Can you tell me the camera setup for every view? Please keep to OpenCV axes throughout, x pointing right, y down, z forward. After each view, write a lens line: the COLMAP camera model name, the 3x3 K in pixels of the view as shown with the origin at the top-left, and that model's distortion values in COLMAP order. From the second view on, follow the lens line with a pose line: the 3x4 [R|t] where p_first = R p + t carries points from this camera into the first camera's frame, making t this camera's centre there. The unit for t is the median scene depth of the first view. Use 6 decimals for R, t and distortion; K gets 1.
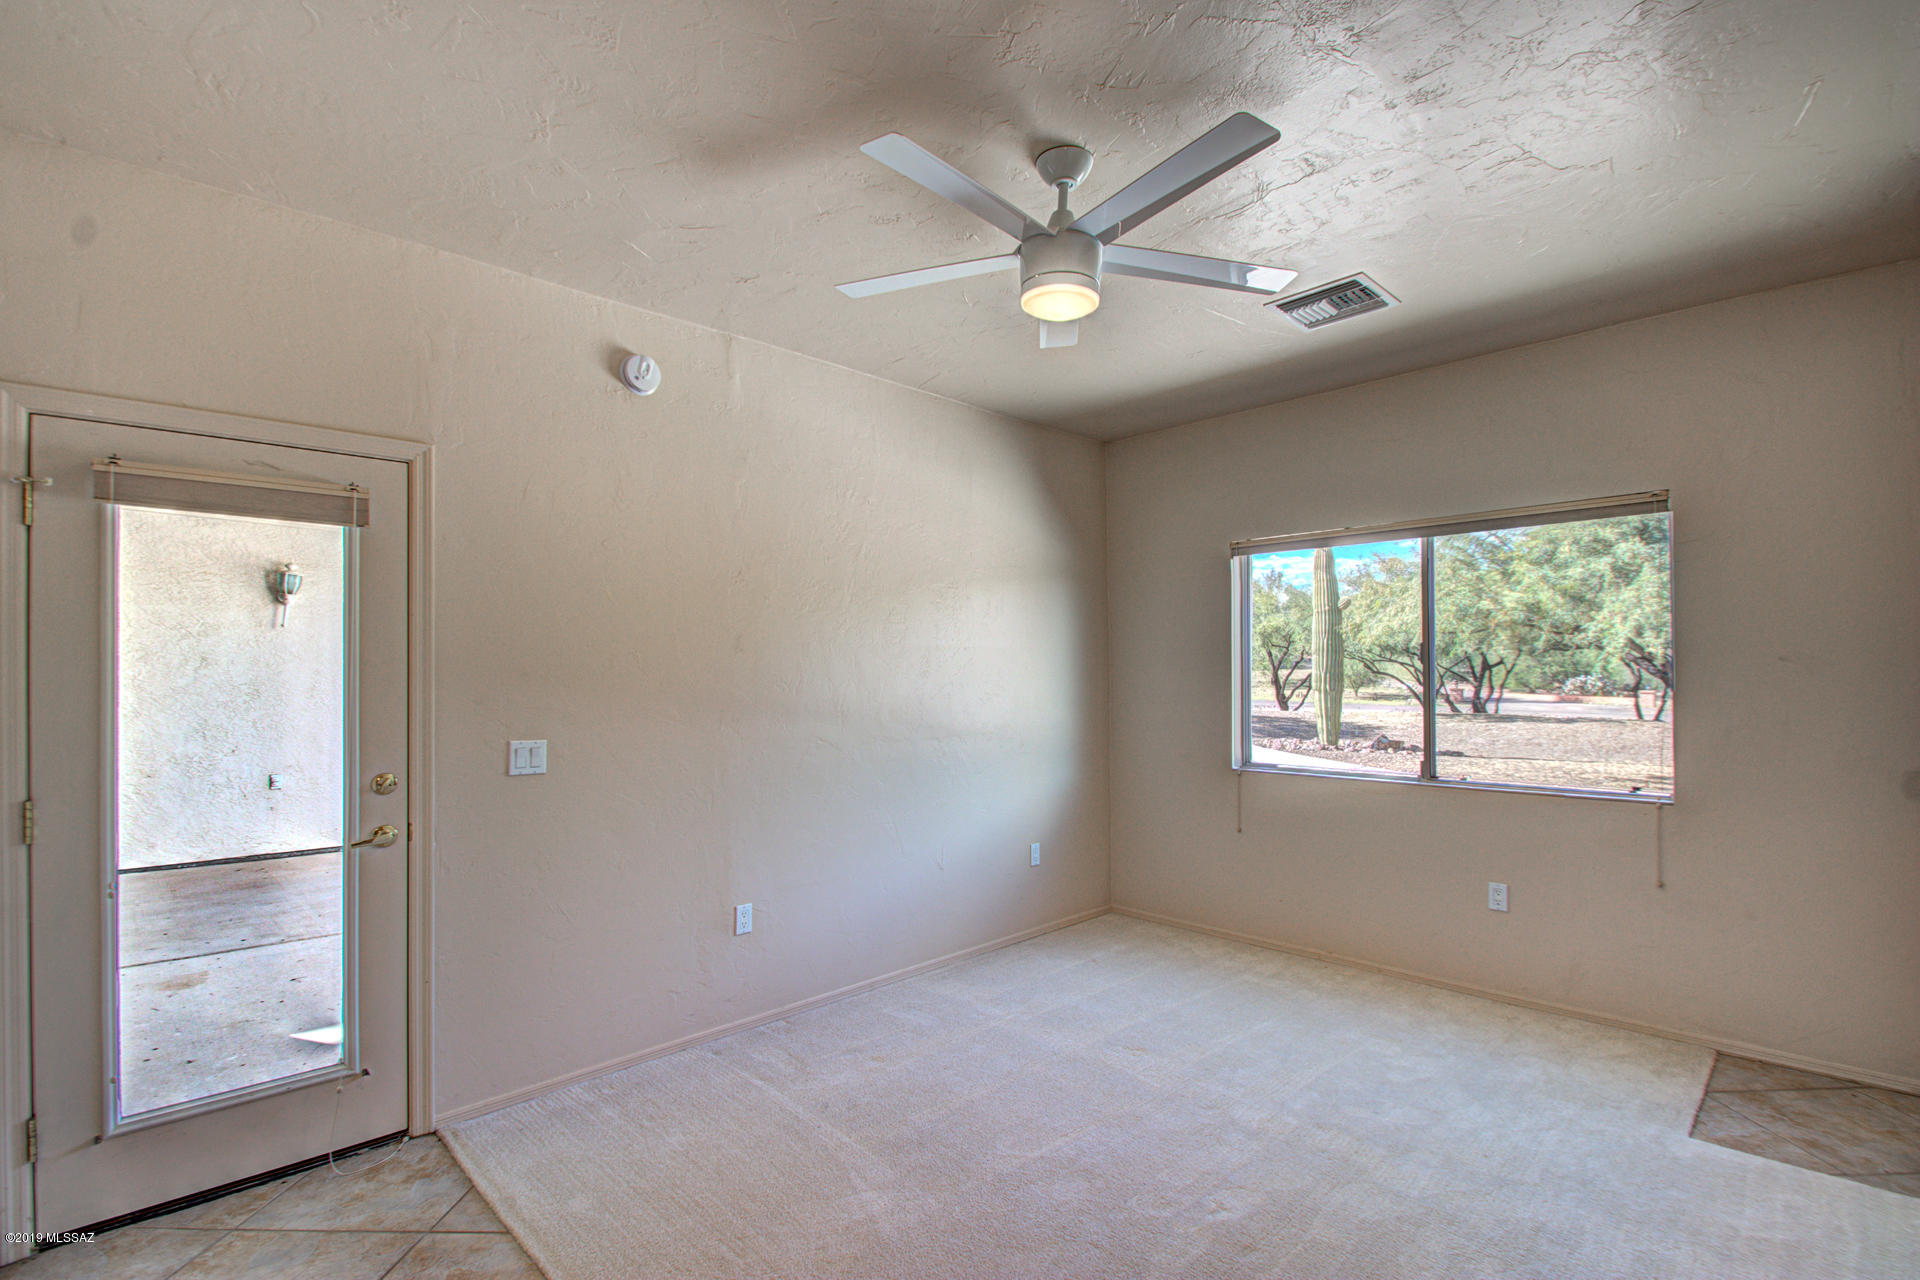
lens RADIAL K [[918.0, 0, 958.1], [0, 918.0, 651.5], [0, 0, 1]] dist [0.003237, 0.000323]
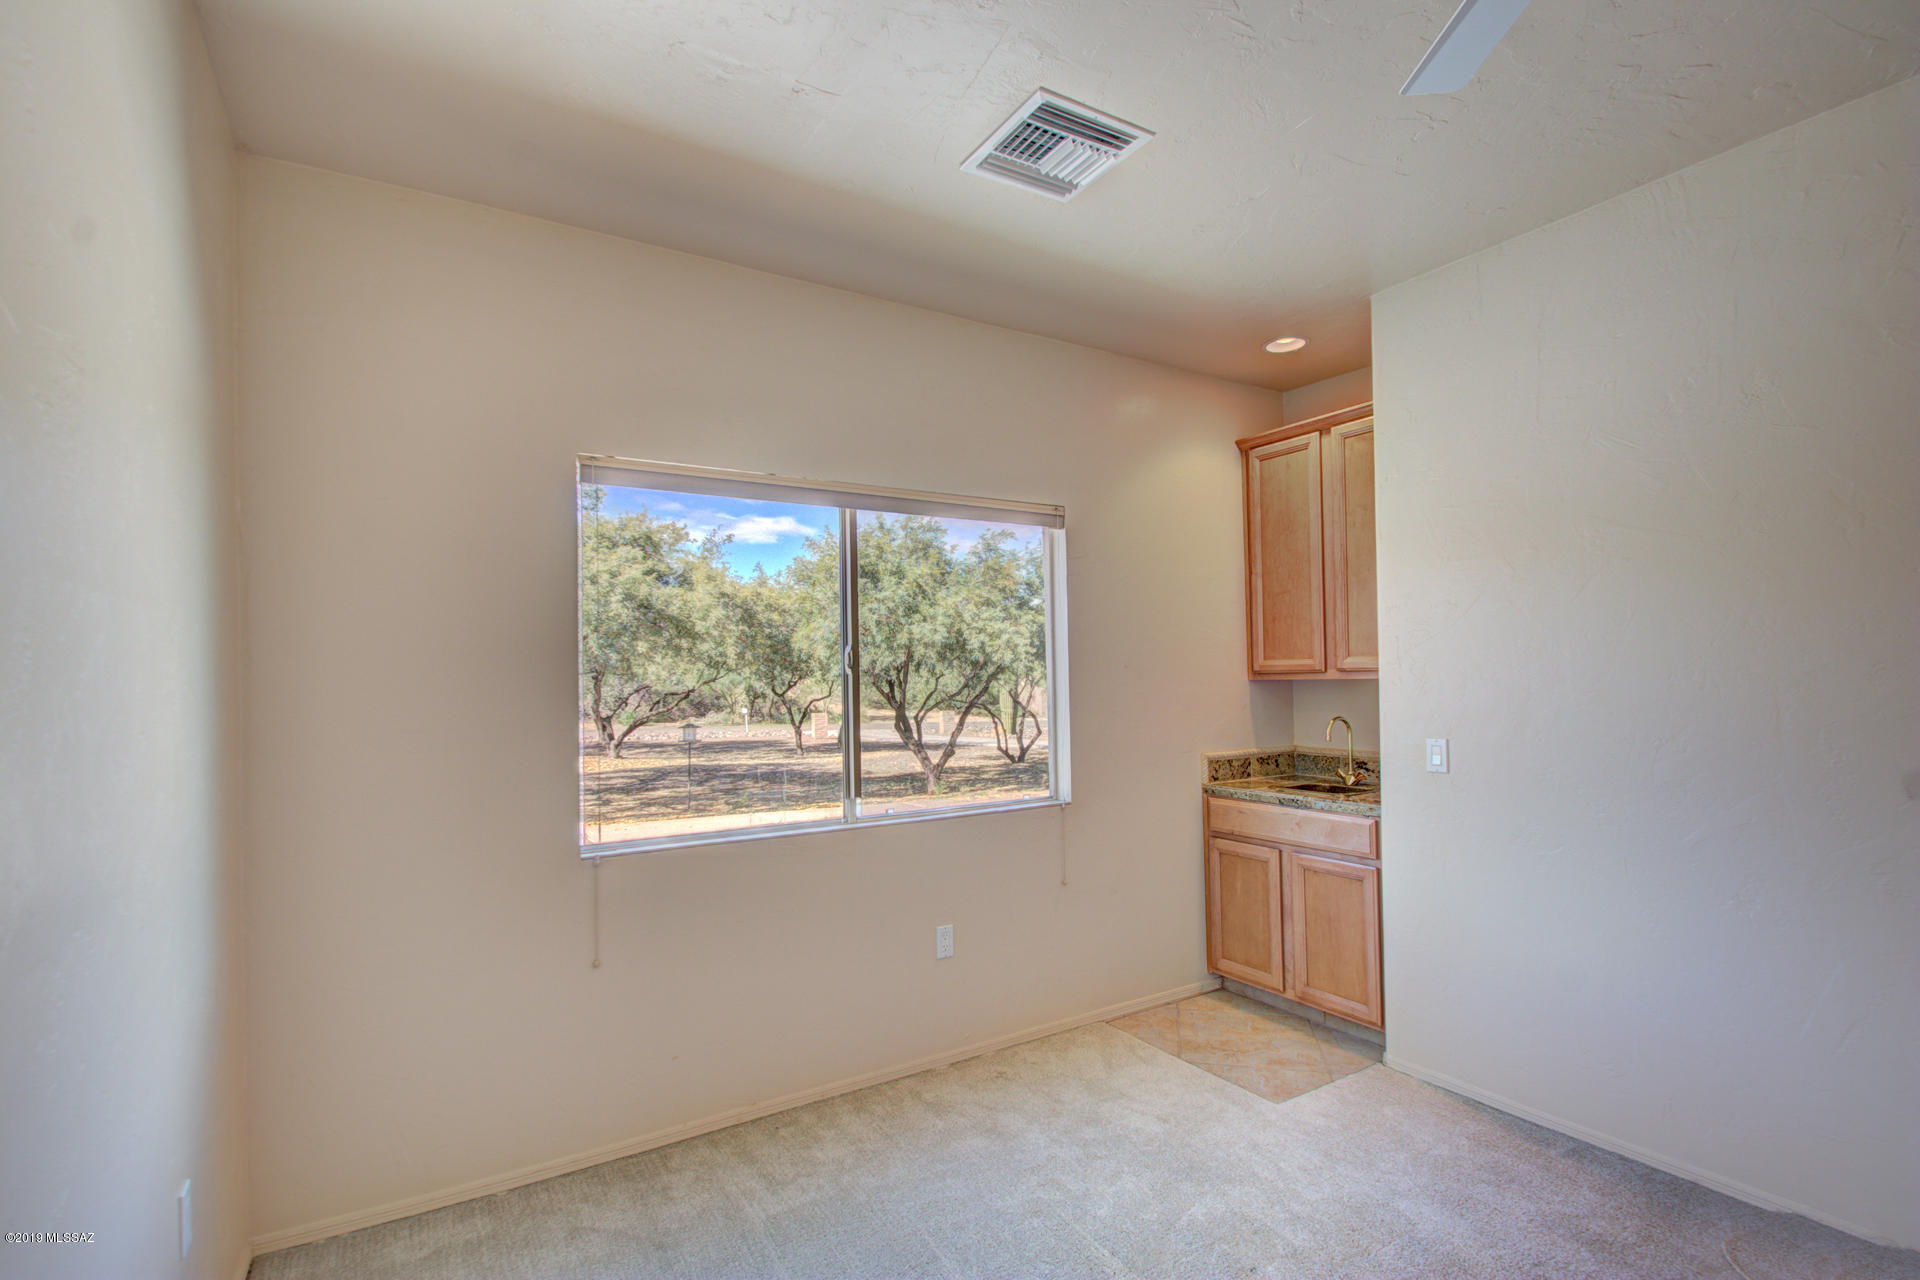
lens RADIAL K [[918.0, 0, 958.5], [0, 918.0, 641.8], [0, 0, 1]] dist [0.003237, 0.000323]
pose [[0.215603, 0.026622, 0.976118, -0.323210], [-0.006703, 0.999645, -0.025783, 0.012967], [-0.976458, -0.000985, 0.215705, 1.029465]]
